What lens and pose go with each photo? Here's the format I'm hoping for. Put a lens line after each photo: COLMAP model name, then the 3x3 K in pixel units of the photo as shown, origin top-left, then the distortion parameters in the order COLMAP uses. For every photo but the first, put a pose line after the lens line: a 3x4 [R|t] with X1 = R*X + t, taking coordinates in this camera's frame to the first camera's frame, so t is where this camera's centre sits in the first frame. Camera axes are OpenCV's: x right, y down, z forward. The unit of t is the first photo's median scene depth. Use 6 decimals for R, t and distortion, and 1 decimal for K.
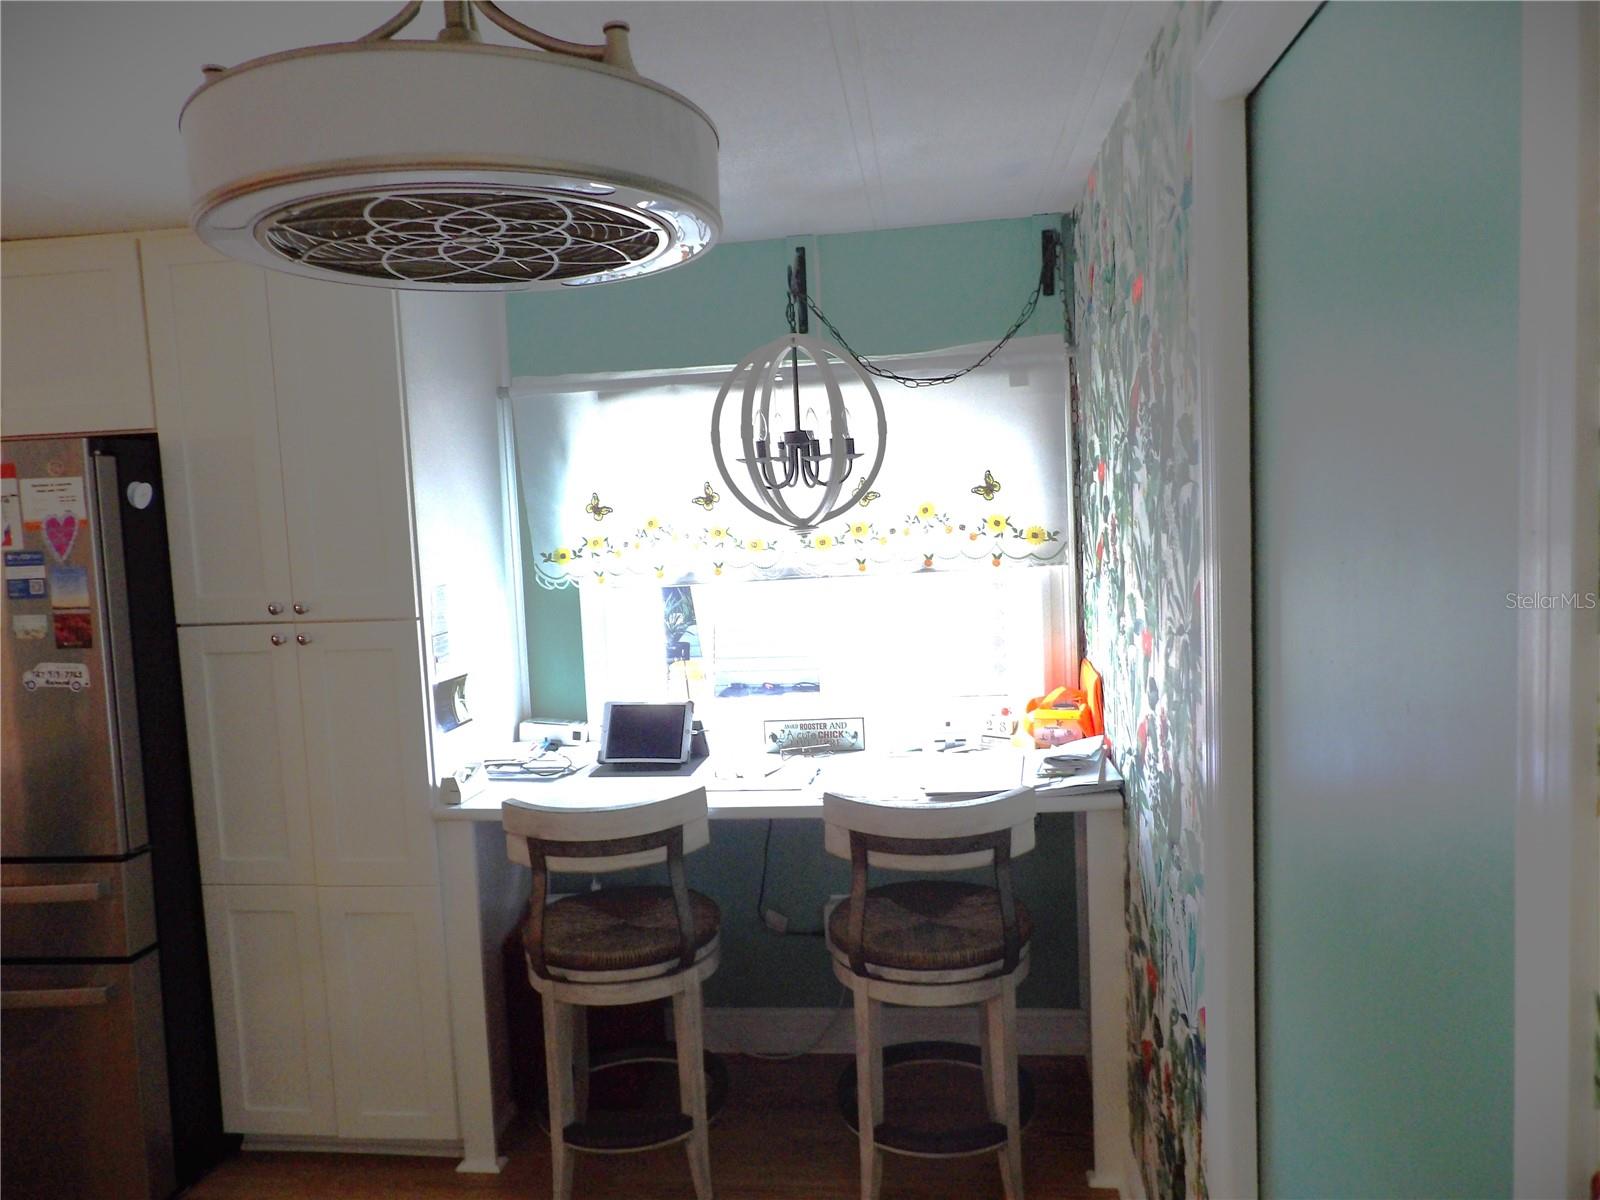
lens RADIAL K [[1148.1, 0, 790.8], [0, 1148.1, 603.7], [0, 0, 1]] dist [-0.033969, 0.042410]
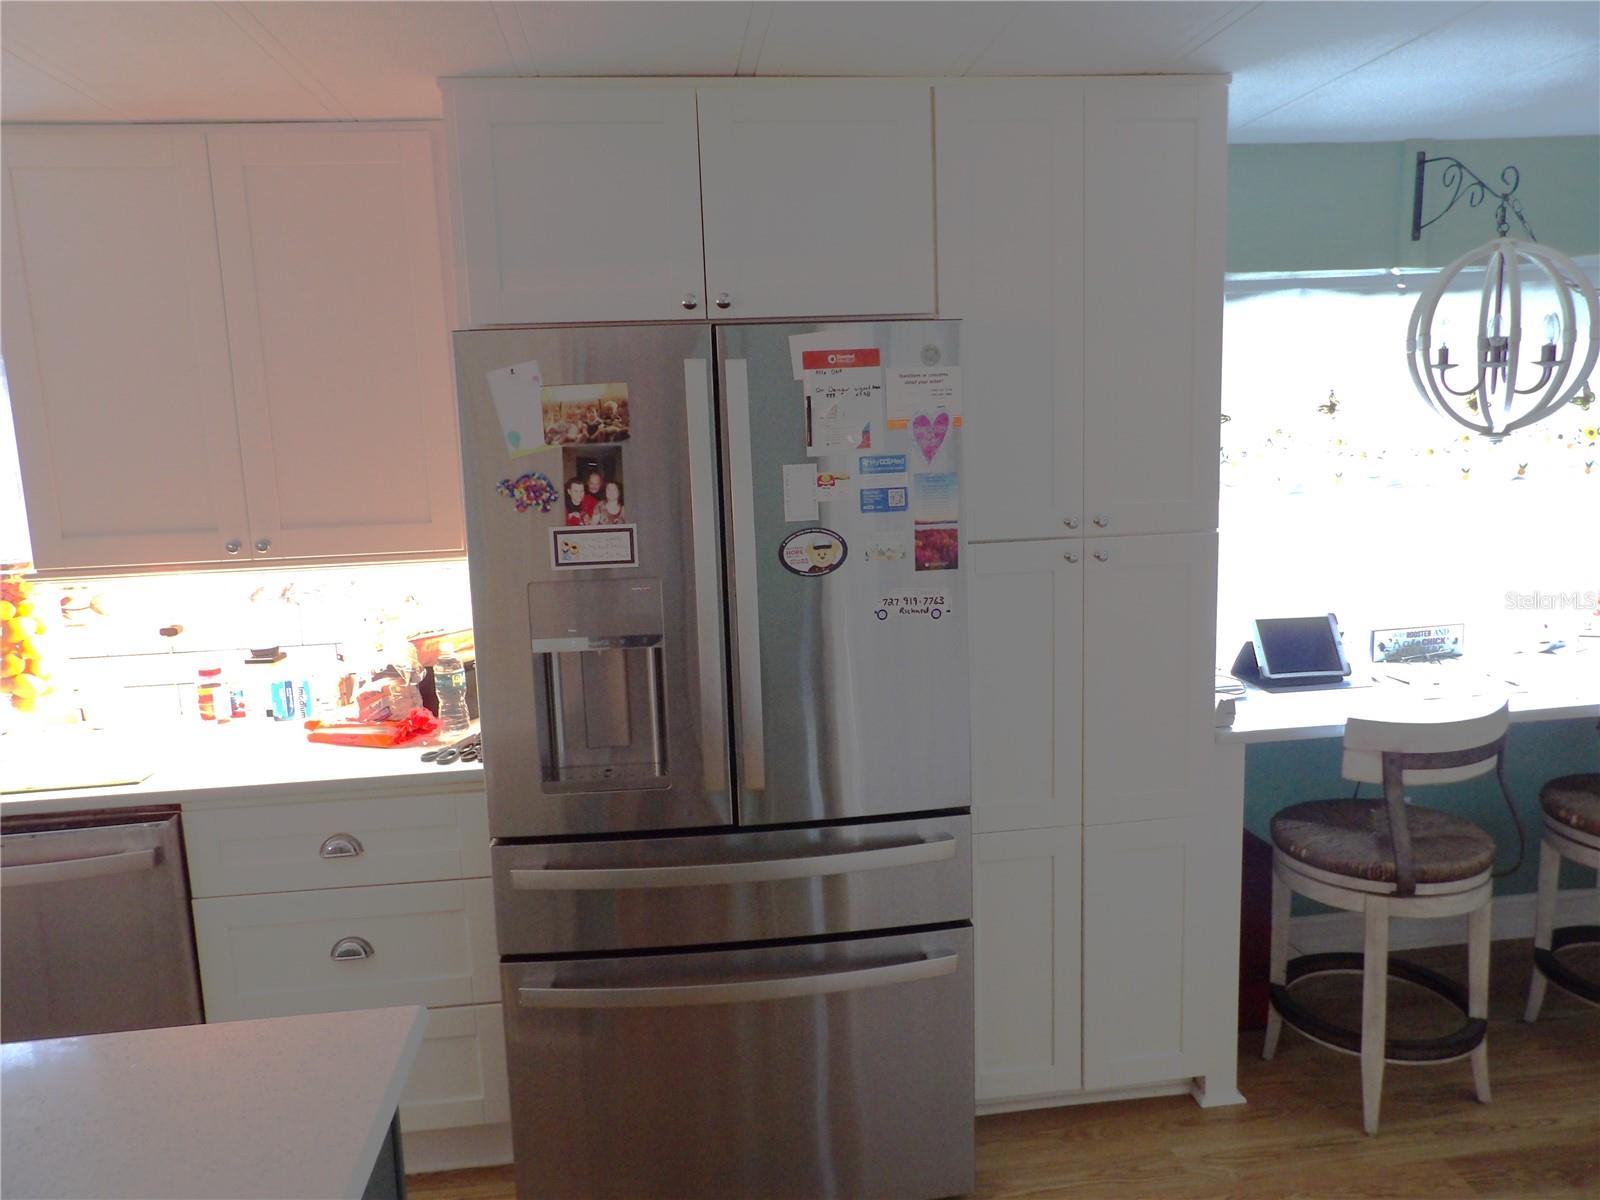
lens RADIAL K [[1148.1, 0, 796.6], [0, 1148.1, 600.7], [0, 0, 1]] dist [-0.033969, 0.042410]
pose [[0.970576, -0.033039, 0.238517, -0.857753], [0.020558, 0.998295, 0.054627, 0.012303], [-0.239915, -0.048116, 0.969601, 0.175807]]
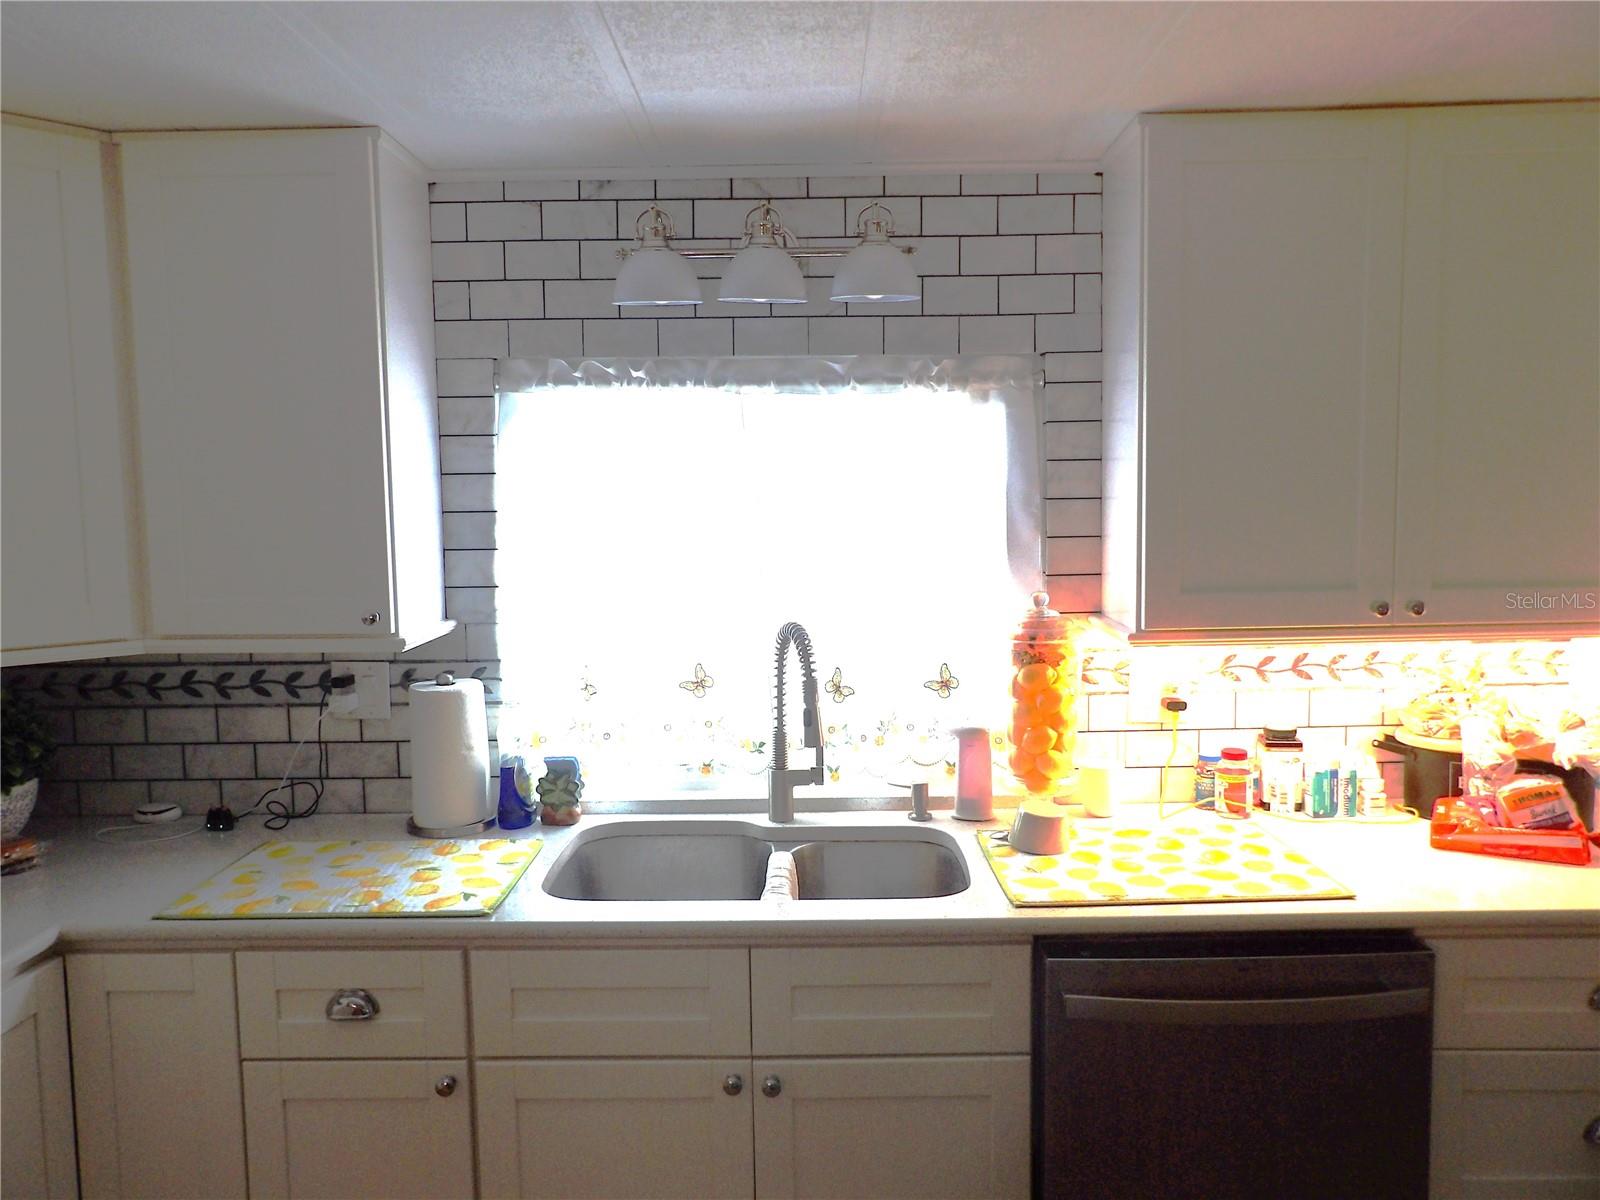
lens RADIAL K [[1148.1, 0, 801.6], [0, 1148.1, 604.3], [0, 0, 1]] dist [-0.033969, 0.042410]
pose [[0.992836, 0.013417, 0.118728, -1.484543], [-0.013120, 0.999909, -0.003283, 0.013635], [-0.118761, 0.001702, 0.992921, 0.437973]]
